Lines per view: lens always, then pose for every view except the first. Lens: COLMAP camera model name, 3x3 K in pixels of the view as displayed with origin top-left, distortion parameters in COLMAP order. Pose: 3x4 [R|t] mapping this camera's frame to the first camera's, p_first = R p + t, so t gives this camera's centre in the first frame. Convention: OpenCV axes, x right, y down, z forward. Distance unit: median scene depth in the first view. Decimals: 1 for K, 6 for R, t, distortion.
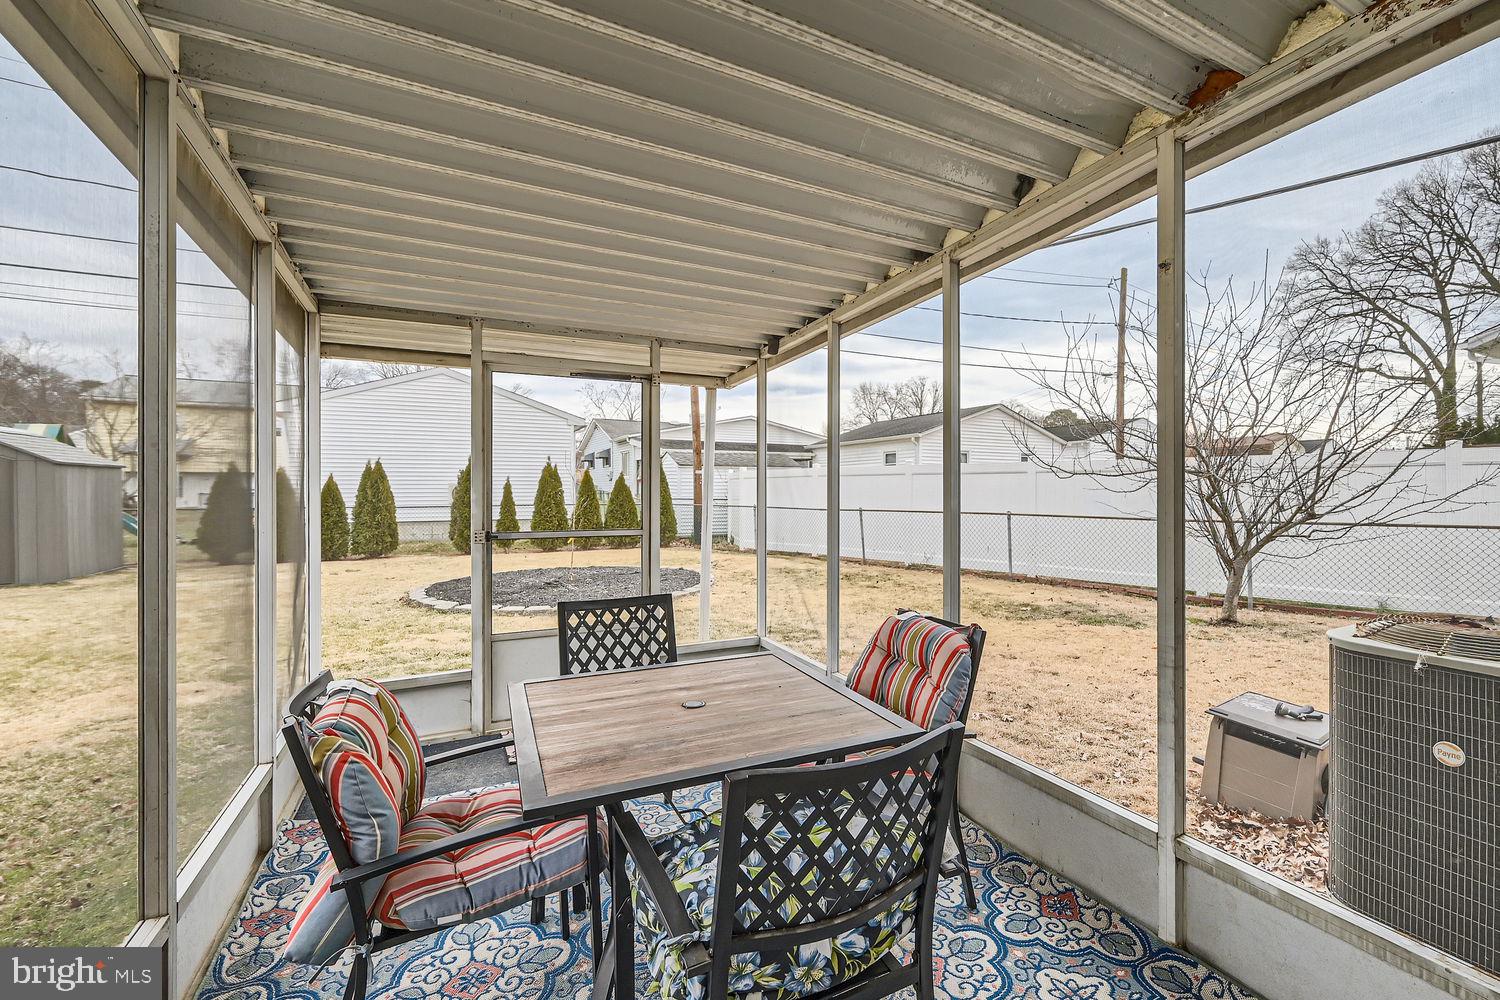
lens RADIAL K [[665.0, 0, 825.3], [0, 665.0, 487.5], [0, 0, 1]] dist [-0.000556, -0.000070]
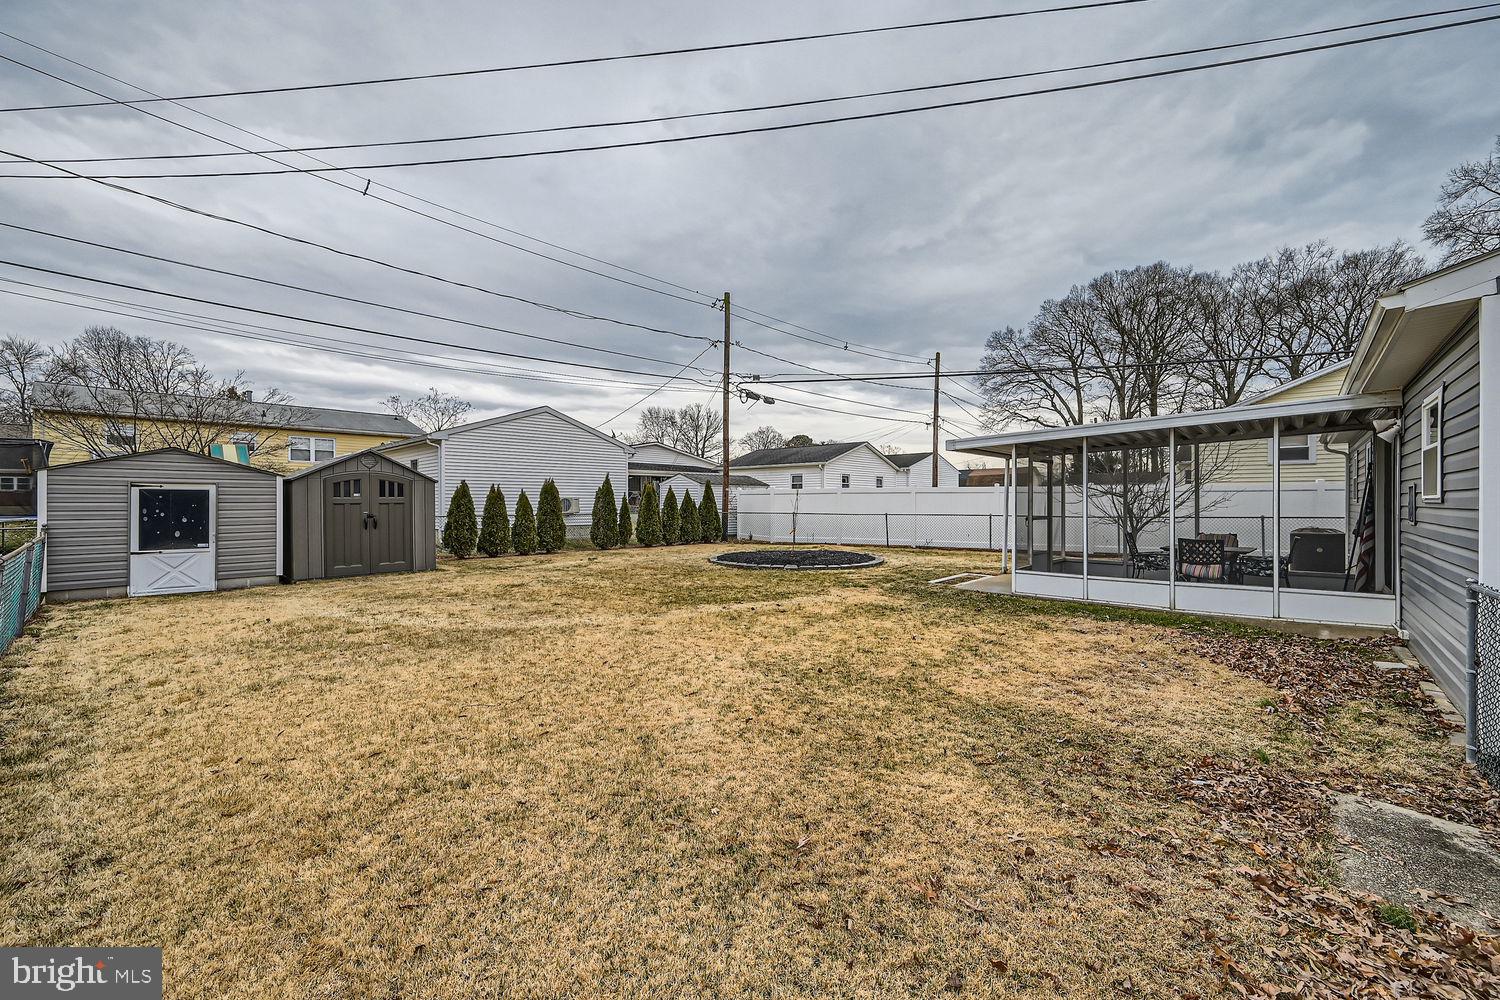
lens RADIAL K [[620.8, 0, 748.9], [0, 620.8, 507.1], [0, 0, 1]] dist [0.000077, -0.000041]
pose [[0.947692, -0.001955, 0.319181, -1.060300], [-0.001808, 0.999932, 0.011493, -0.001911], [-0.319182, -0.011469, 0.947624, -0.484425]]
